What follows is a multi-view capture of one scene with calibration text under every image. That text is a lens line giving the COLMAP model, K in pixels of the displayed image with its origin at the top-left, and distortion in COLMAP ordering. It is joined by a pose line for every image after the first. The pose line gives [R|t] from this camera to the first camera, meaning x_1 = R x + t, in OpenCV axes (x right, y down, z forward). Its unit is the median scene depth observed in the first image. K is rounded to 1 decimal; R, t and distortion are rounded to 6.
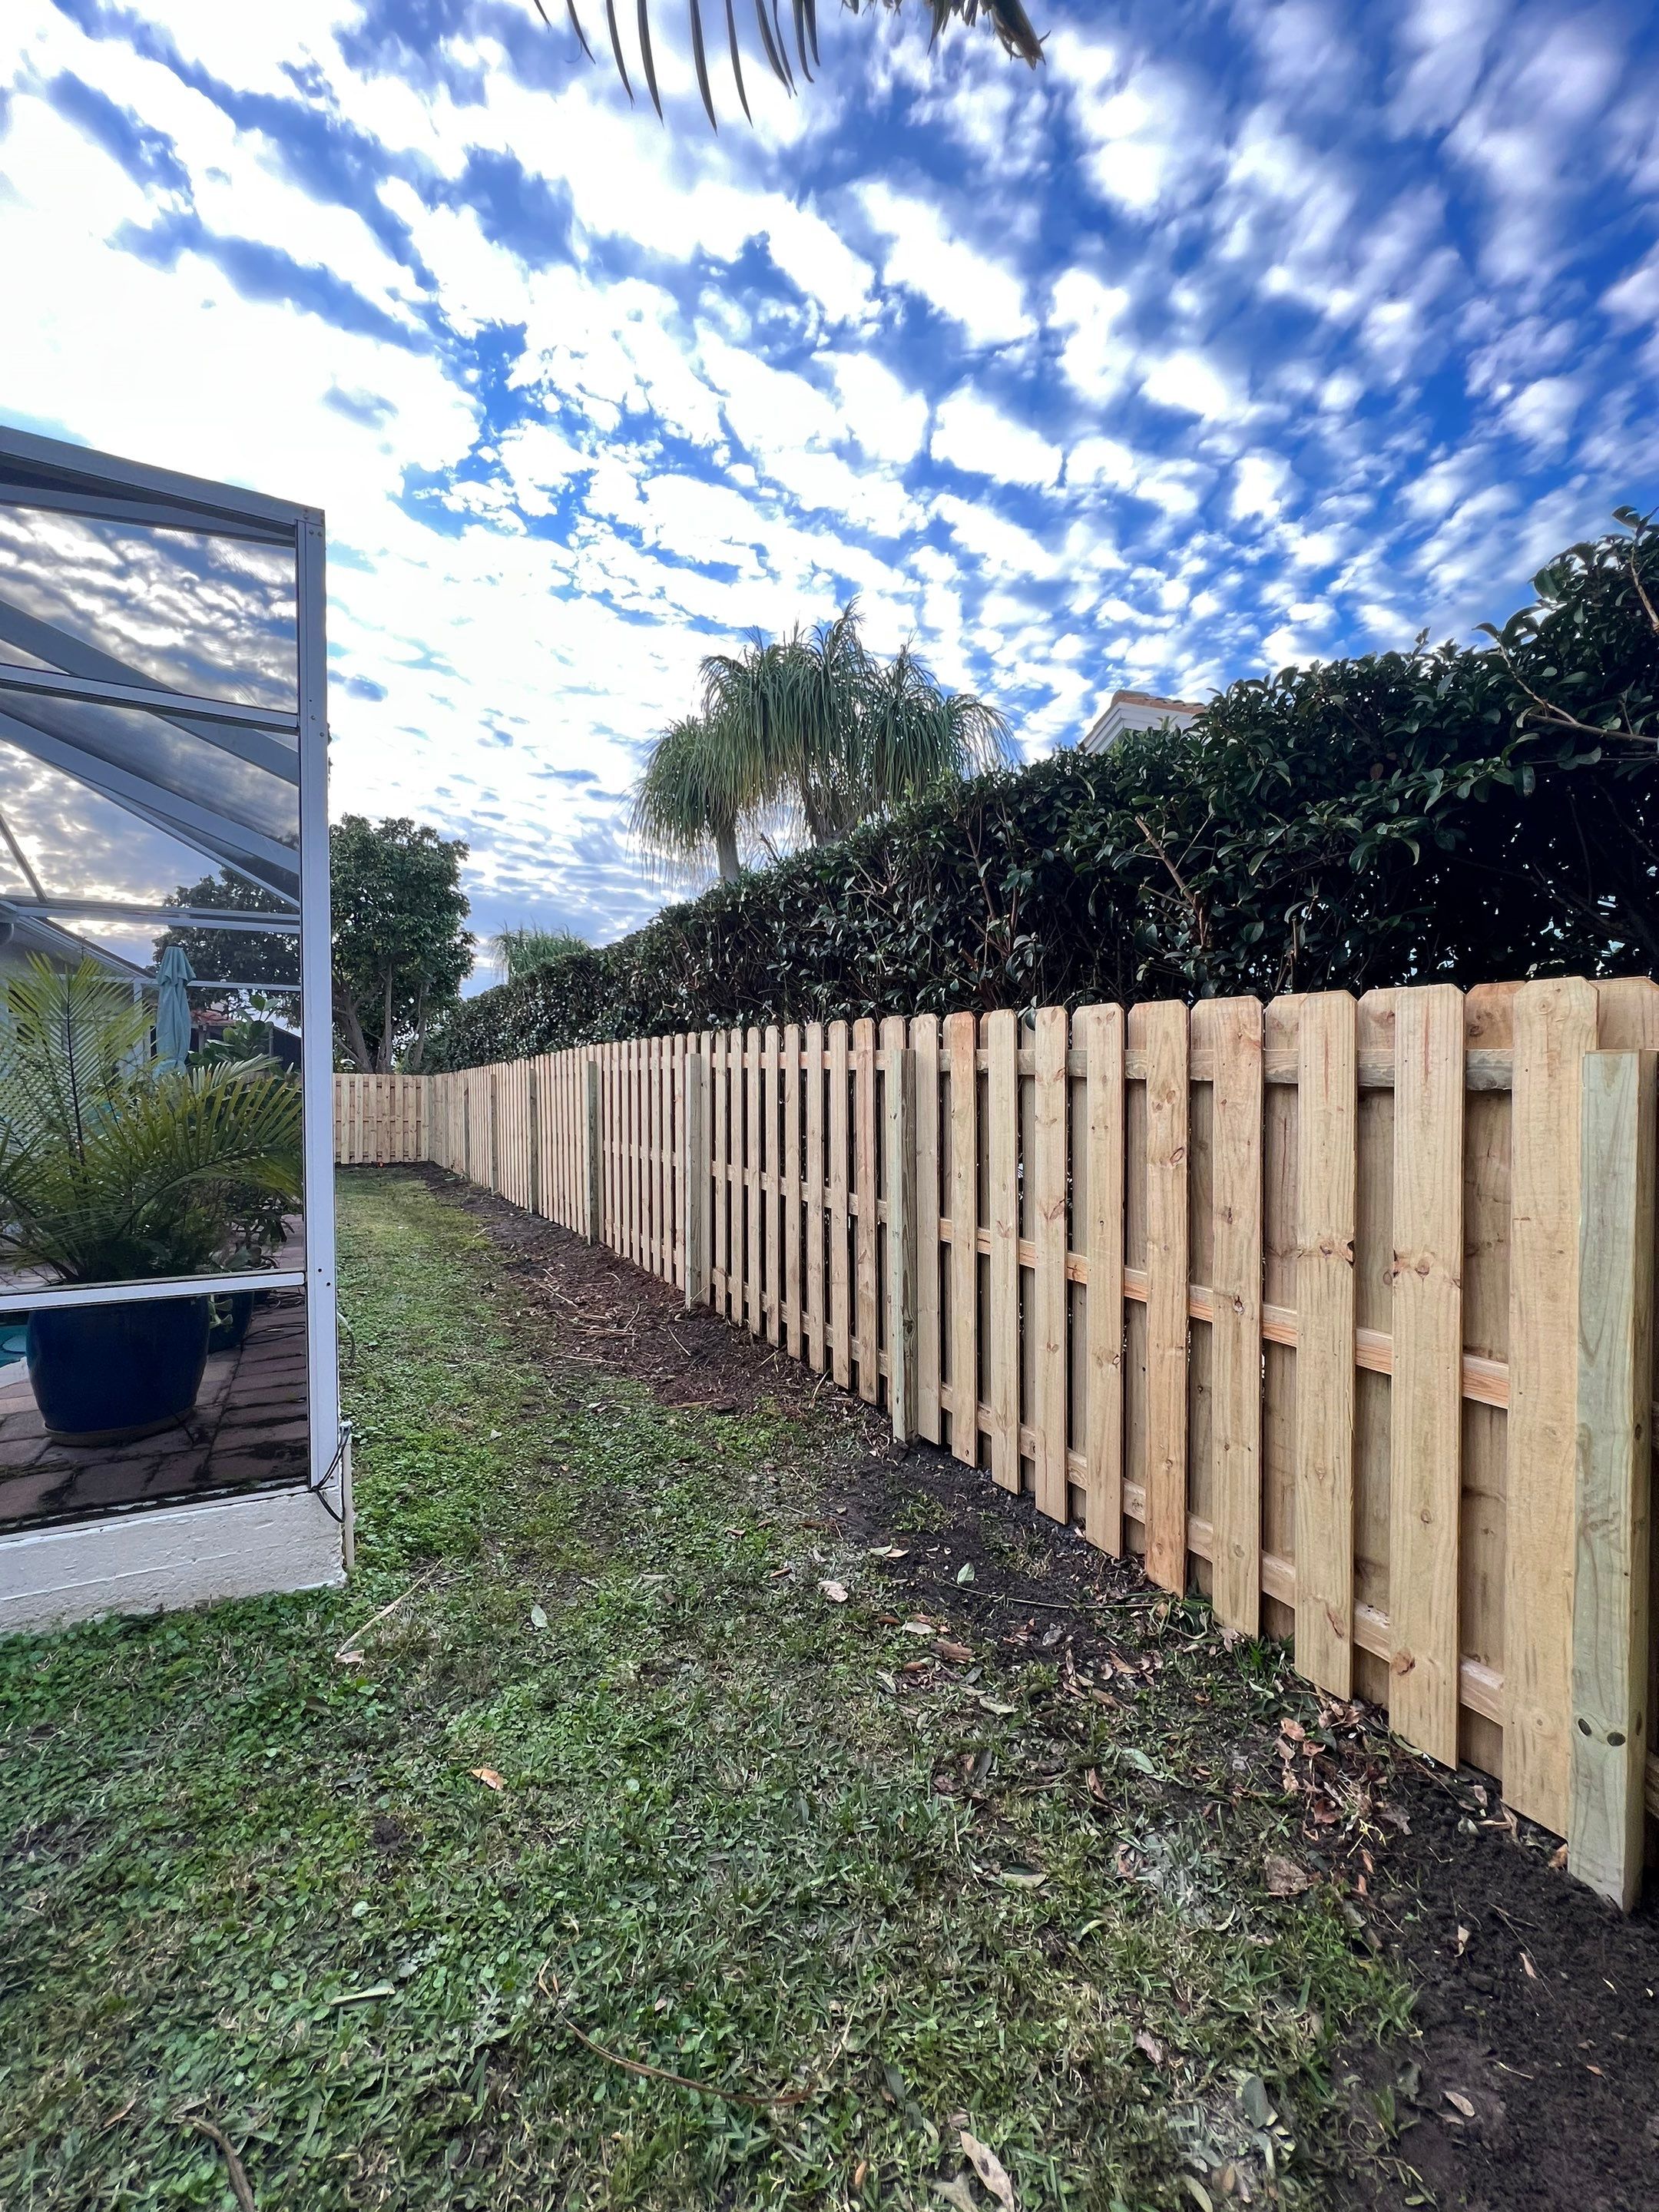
lens RADIAL K [[1120.7, 0, 825.1], [0, 1120.7, 1114.0], [0, 0, 1]] dist [0.003167, -0.000653]
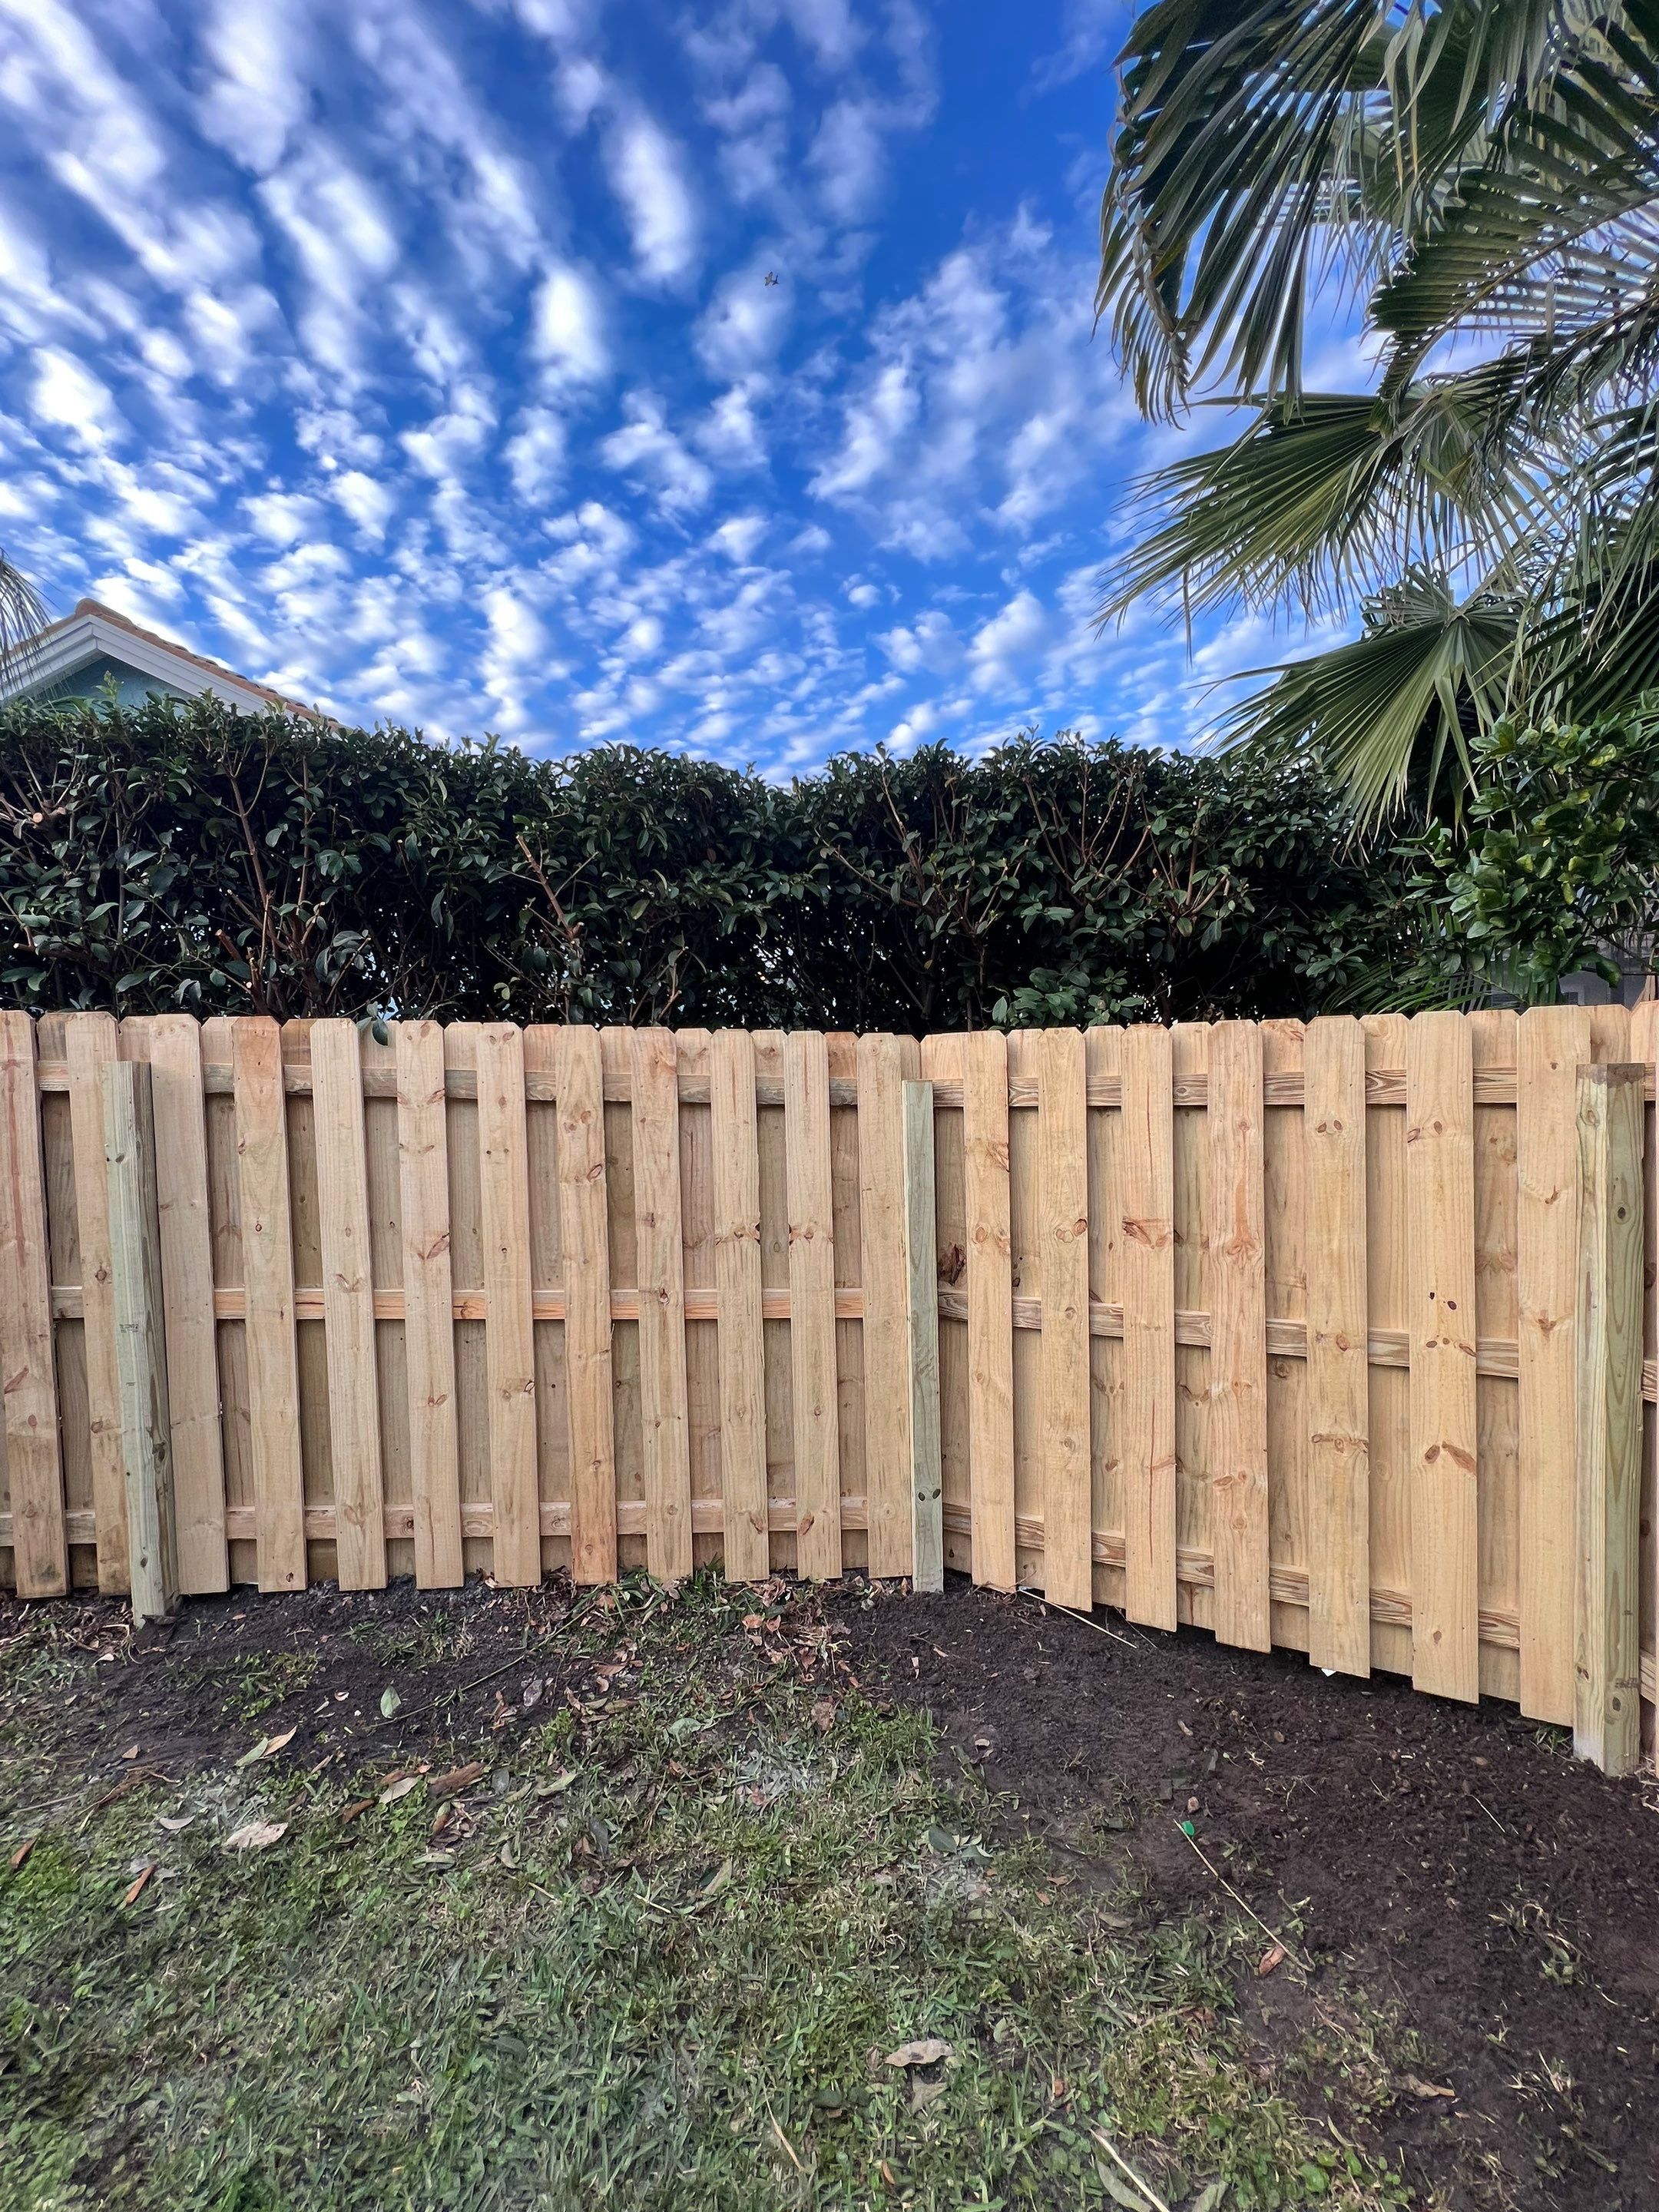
lens RADIAL K [[1101.5, 0, 829.1], [0, 1101.5, 1076.5], [0, 0, 1]] dist [-0.006870, 0.000294]
pose [[0.228111, -0.008067, 0.973602, -0.608732], [0.026307, 0.999652, 0.002119, -0.046399], [-0.973280, 0.025129, 0.228244, 0.507253]]
